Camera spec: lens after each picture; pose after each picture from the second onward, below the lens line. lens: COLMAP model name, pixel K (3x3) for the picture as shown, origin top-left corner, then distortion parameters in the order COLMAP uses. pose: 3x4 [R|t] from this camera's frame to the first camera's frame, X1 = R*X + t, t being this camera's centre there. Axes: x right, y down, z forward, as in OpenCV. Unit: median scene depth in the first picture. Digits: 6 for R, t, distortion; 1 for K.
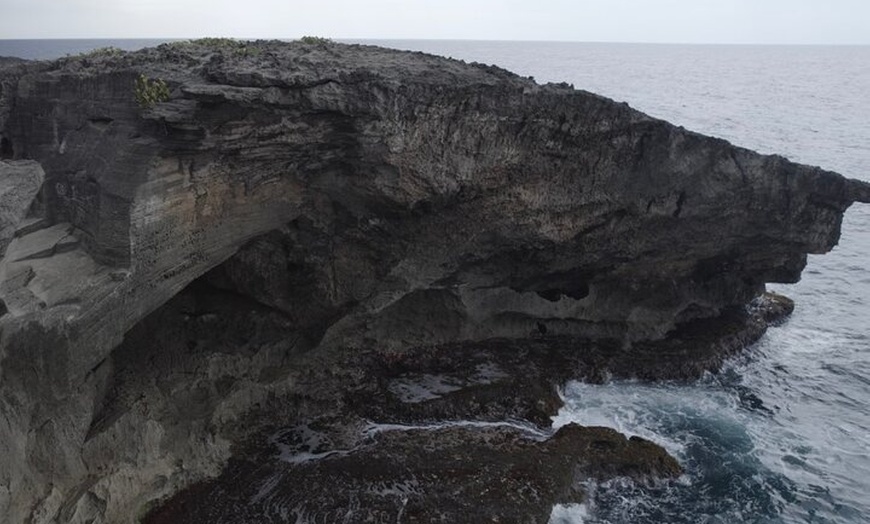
lens RADIAL K [[707.2, 0, 323.6], [0, 707.2, 263.3], [0, 0, 1]] dist [-0.060712, 0.001994]
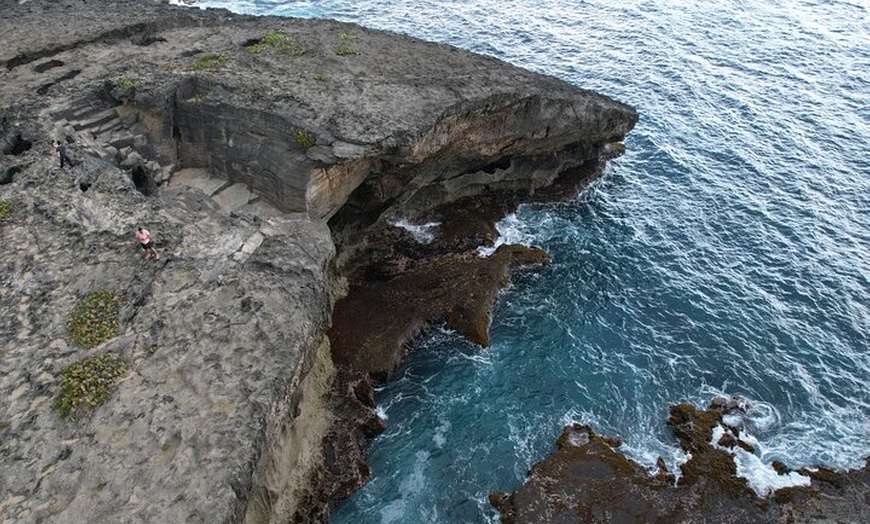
lens RADIAL K [[653.4, 0, 435.0], [0, 653.4, 262.0], [0, 0, 1]] dist [-0.062976, 0.060259]
pose [[0.973161, -0.154412, 0.170627, -0.185787], [0.094718, 0.944508, 0.314536, -0.352540], [-0.209727, -0.289933, 0.933785, -0.802581]]
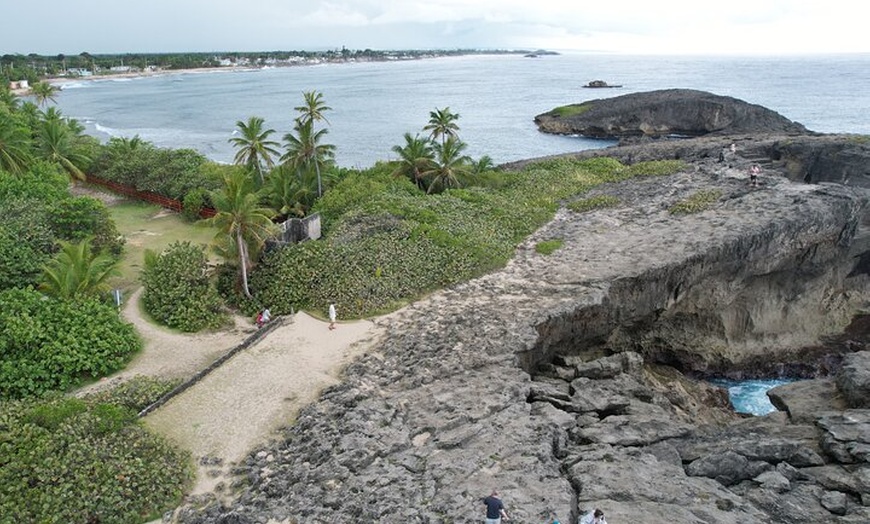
lens RADIAL K [[657.5, 0, 362.0], [0, 657.5, 262.2], [0, 0, 1]] dist [-0.092329, 0.088773]
pose [[0.660068, 0.220688, -0.718057, 0.200362], [-0.222840, 0.970371, 0.093391, 0.285577], [0.717393, 0.098367, 0.689690, -1.812842]]
